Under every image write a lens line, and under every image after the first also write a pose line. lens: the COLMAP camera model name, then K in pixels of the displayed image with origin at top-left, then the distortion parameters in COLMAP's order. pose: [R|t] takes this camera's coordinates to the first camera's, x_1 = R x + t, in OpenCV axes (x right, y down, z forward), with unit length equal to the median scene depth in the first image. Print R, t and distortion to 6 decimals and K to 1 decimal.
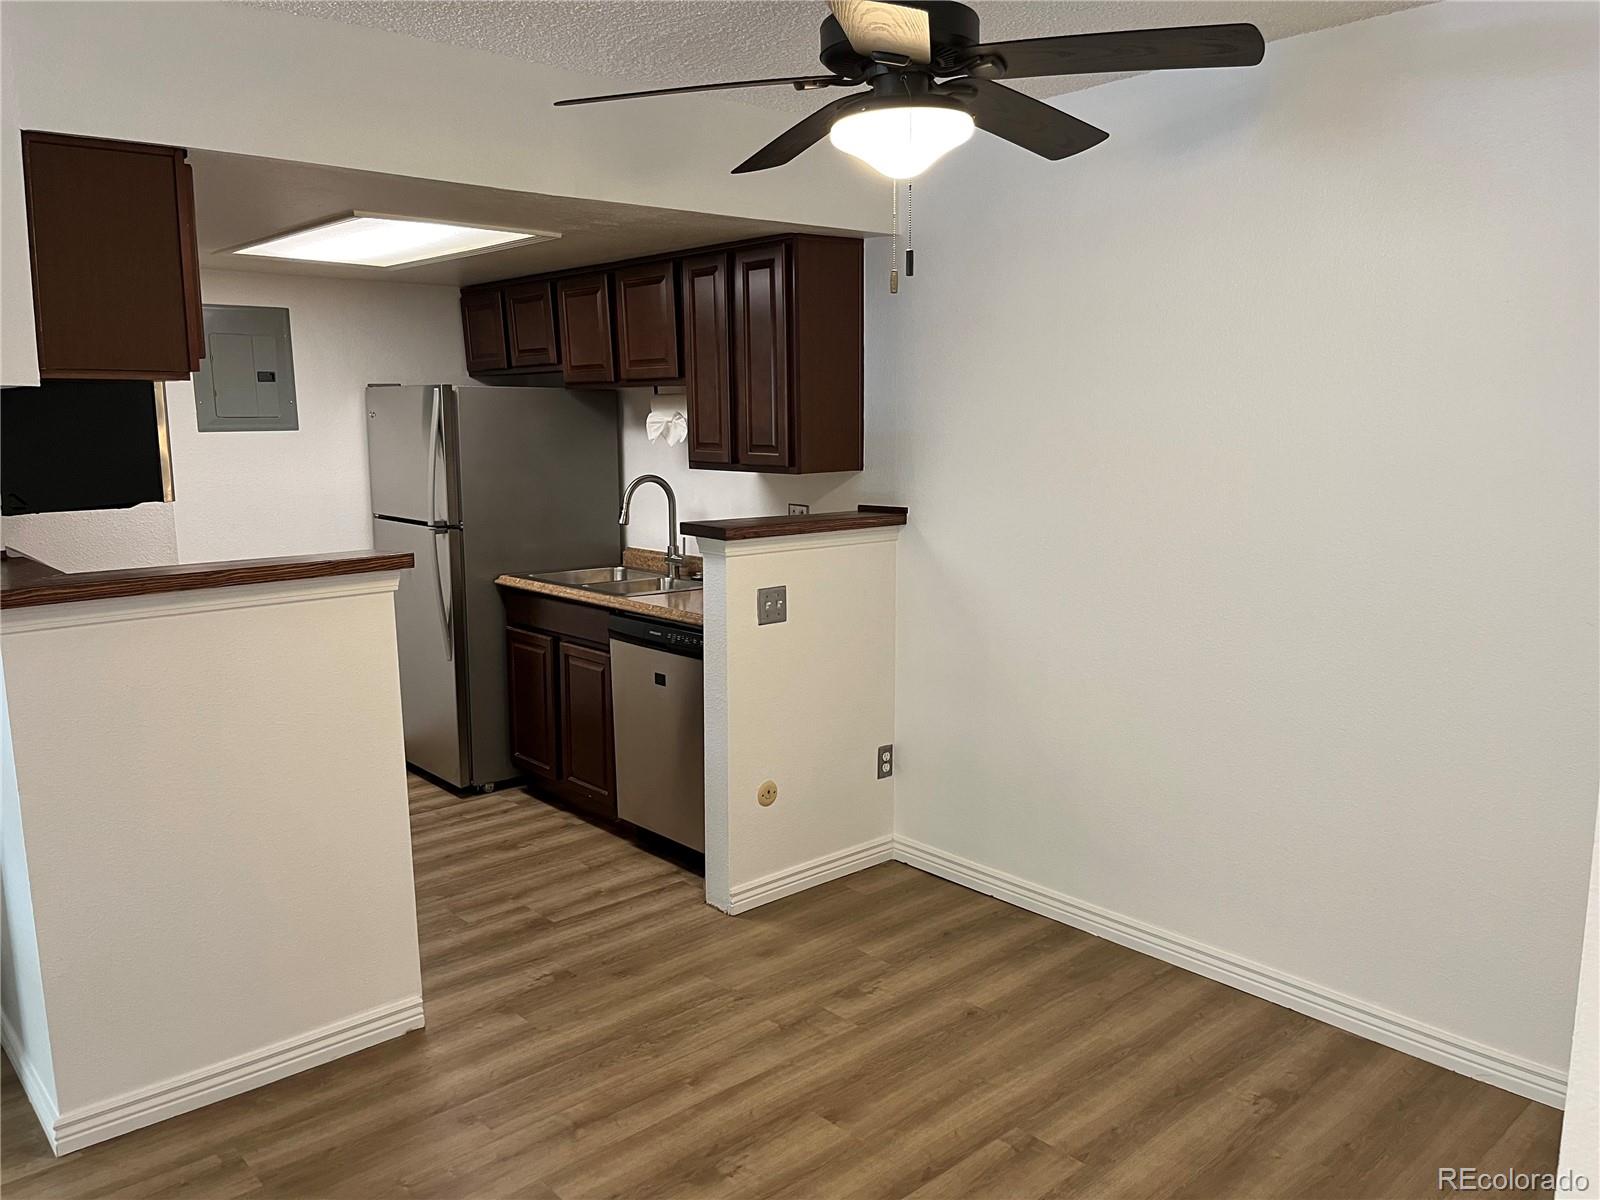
lens RADIAL K [[1217.8, 0, 812.7], [0, 1217.8, 608.1], [0, 0, 1]] dist [0.037720, -0.039463]
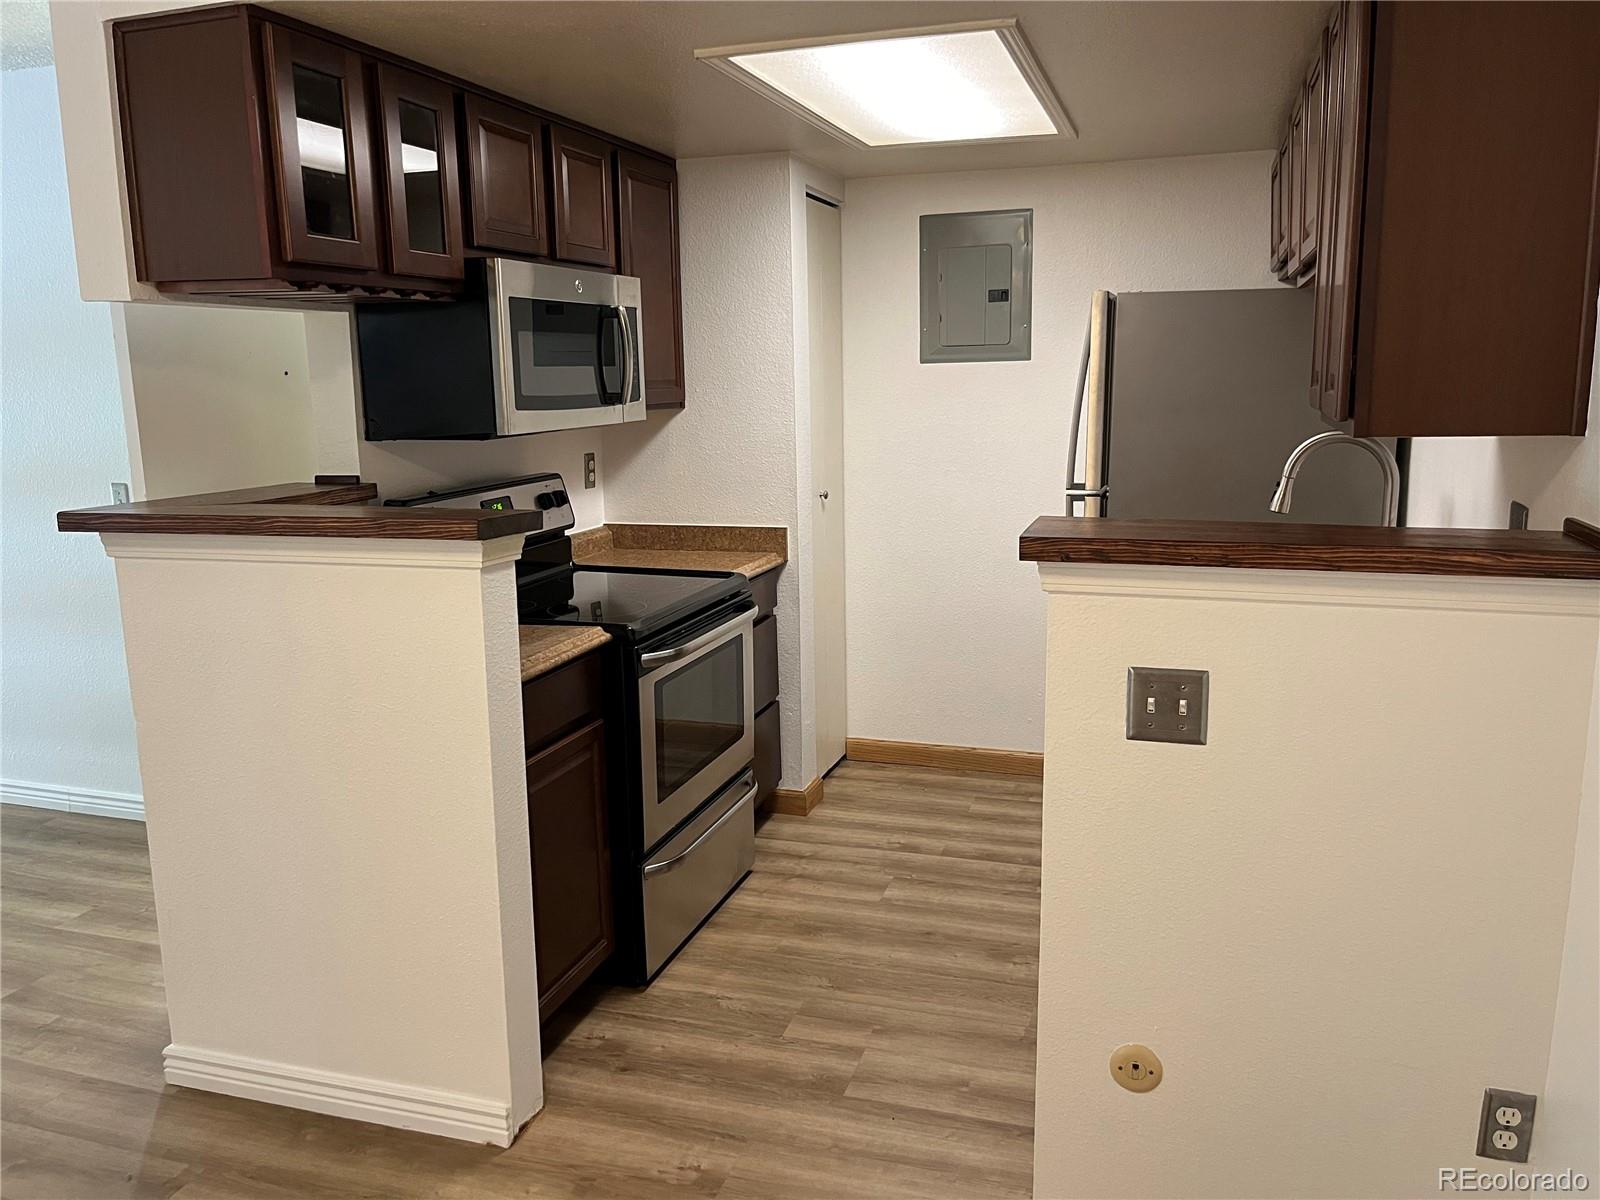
lens RADIAL K [[1217.8, 0, 814.5], [0, 1217.8, 596.9], [0, 0, 1]] dist [0.037720, -0.039463]
pose [[0.506328, 0.157358, -0.847862, 0.237419], [-0.125469, 0.986190, 0.108104, -0.063237], [0.853164, 0.051644, 0.519080, 0.491864]]
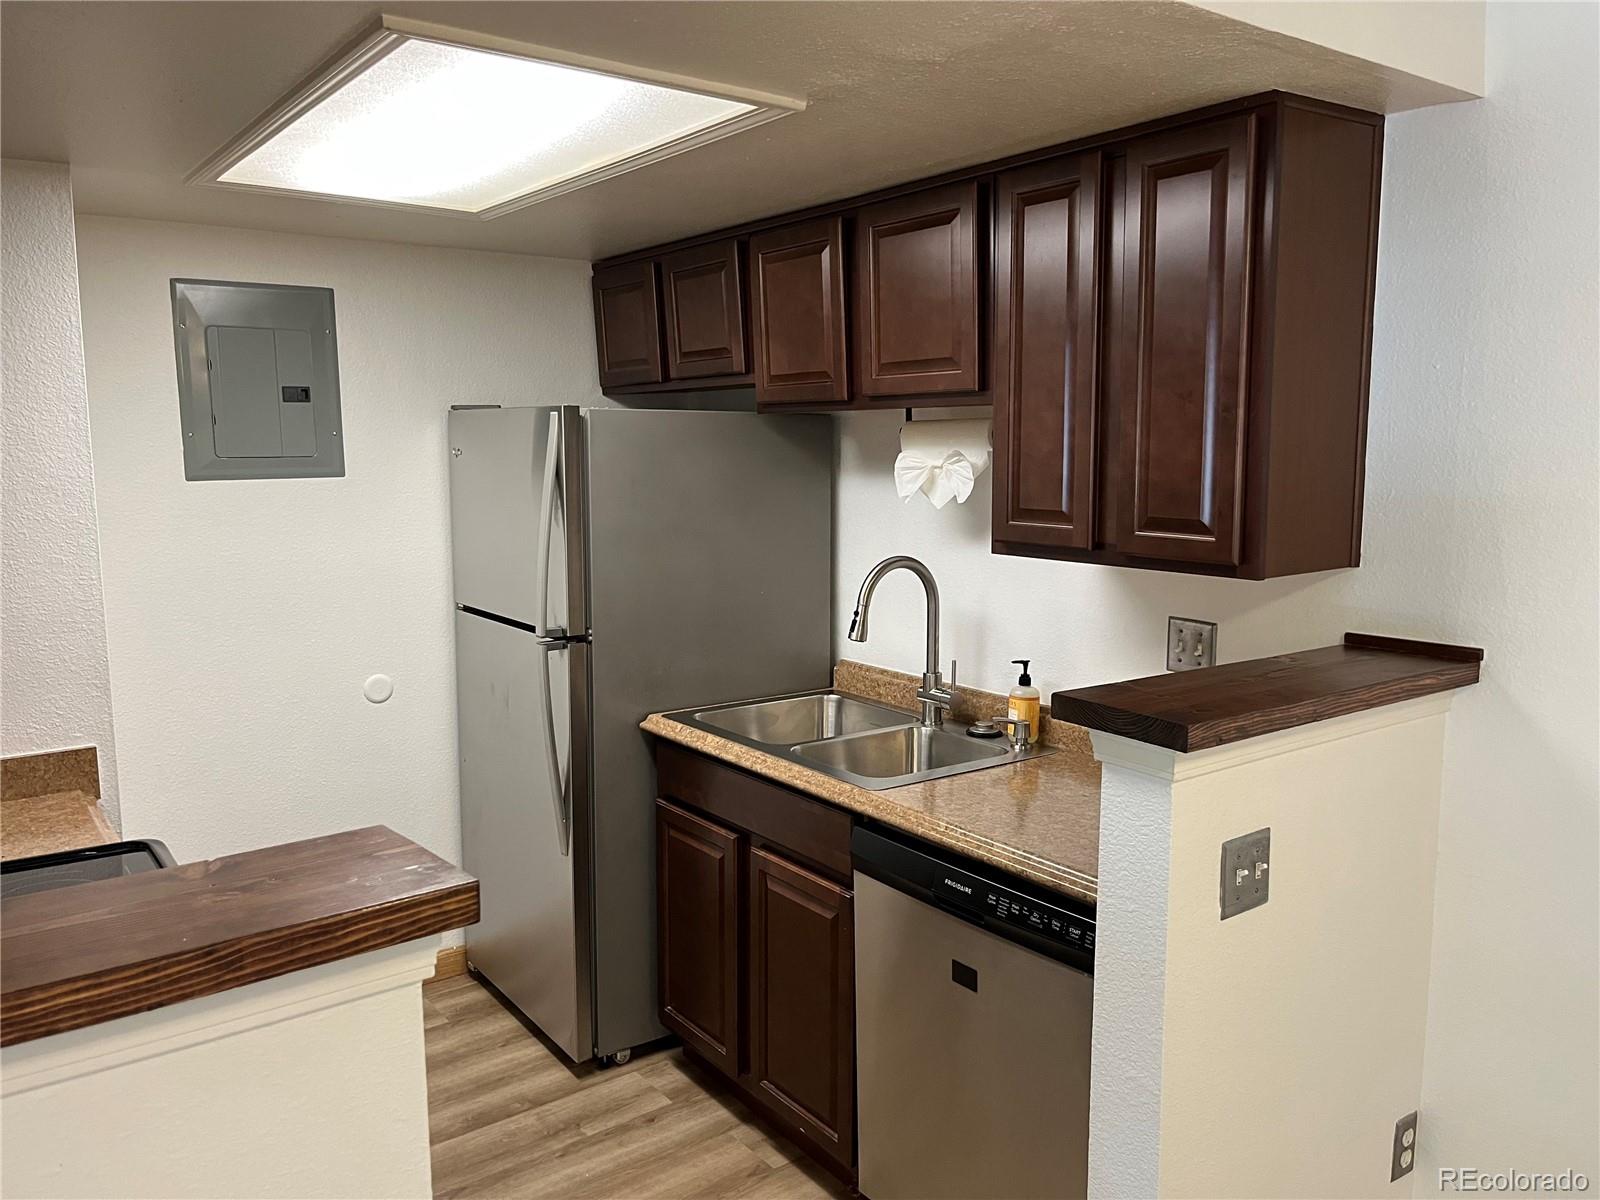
lens RADIAL K [[1217.8, 0, 801.5], [0, 1217.8, 599.3], [0, 0, 1]] dist [0.037720, -0.039463]
pose [[0.995335, 0.014229, -0.095423, -0.125304], [-0.016771, 0.999524, -0.025896, -0.072446], [0.095009, 0.027375, 0.995100, 0.407149]]
